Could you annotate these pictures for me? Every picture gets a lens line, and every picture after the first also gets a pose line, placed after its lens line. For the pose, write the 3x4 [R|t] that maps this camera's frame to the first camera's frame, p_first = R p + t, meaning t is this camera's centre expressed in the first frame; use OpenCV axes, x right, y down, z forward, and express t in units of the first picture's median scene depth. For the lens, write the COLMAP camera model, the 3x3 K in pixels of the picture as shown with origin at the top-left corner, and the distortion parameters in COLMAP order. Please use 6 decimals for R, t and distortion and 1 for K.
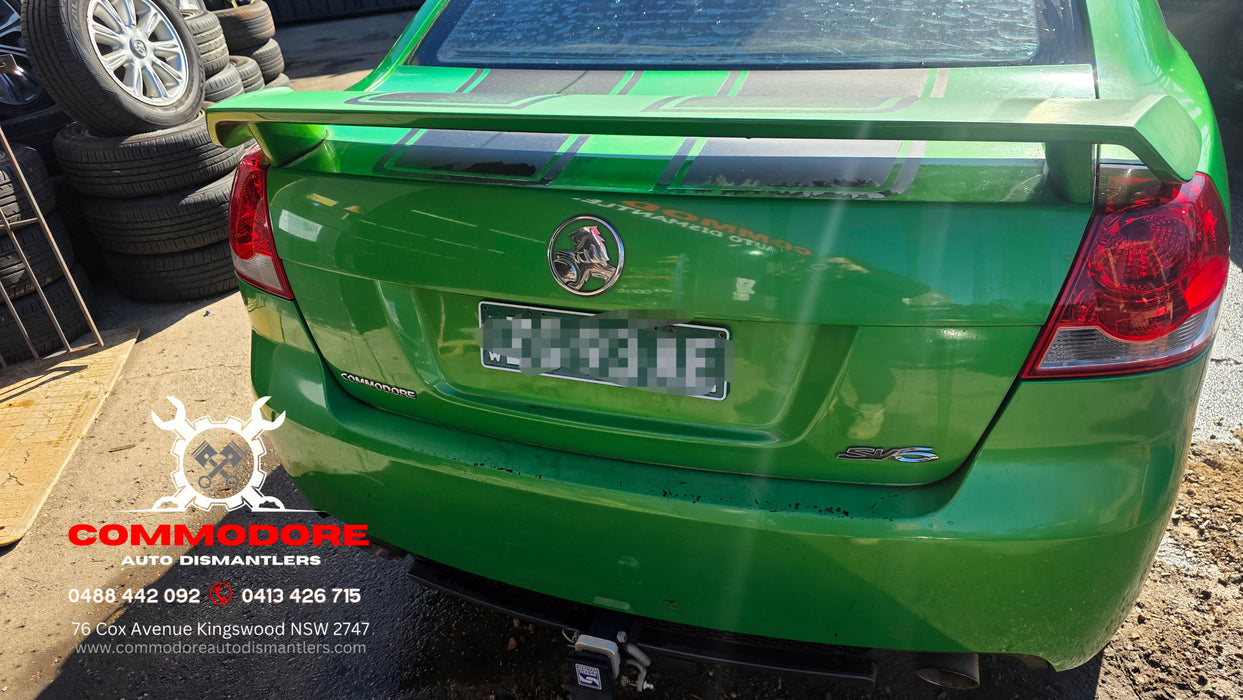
lens RADIAL K [[830.5, 0, 620.6], [0, 830.5, 358.2], [0, 0, 1]] dist [0.058533, -0.046872]
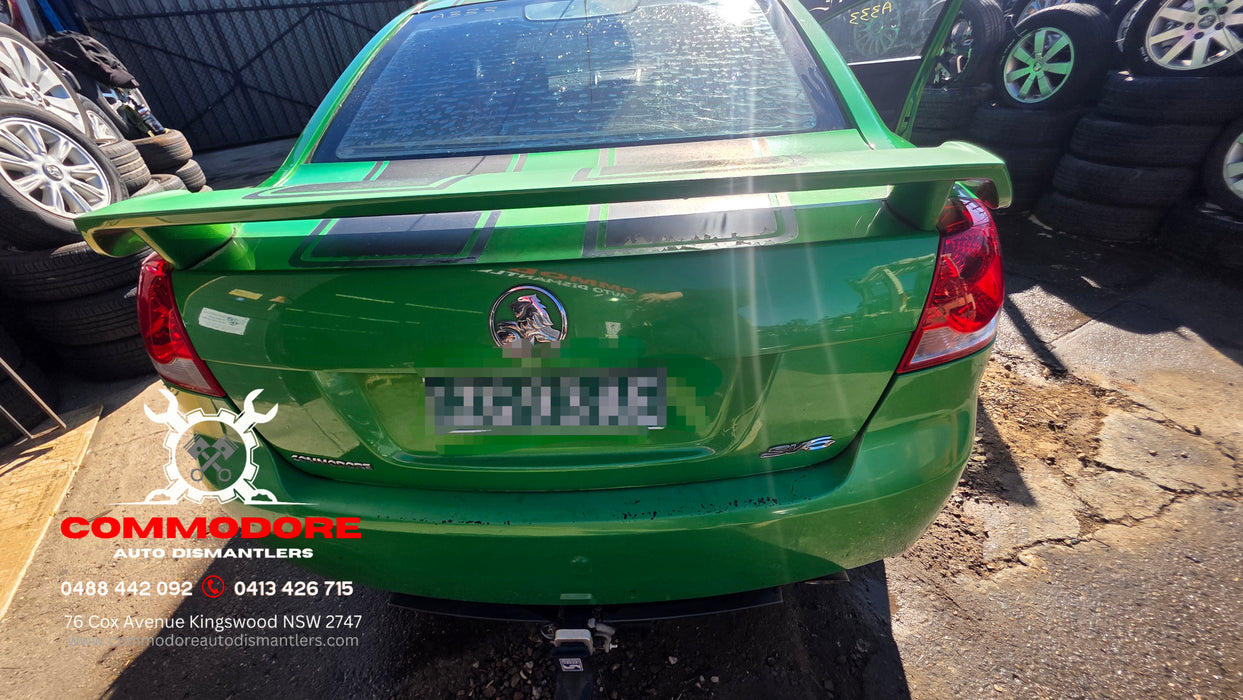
lens RADIAL K [[496.0, 0, 621.5], [0, 496.0, 350.0], [0, 0, 1]] dist [0.003260, -0.000662]
pose [[0.953628, -0.159548, 0.255224, -0.063137], [0.152453, 0.987170, 0.047476, -0.067696], [-0.259524, -0.006364, 0.965716, 0.239809]]
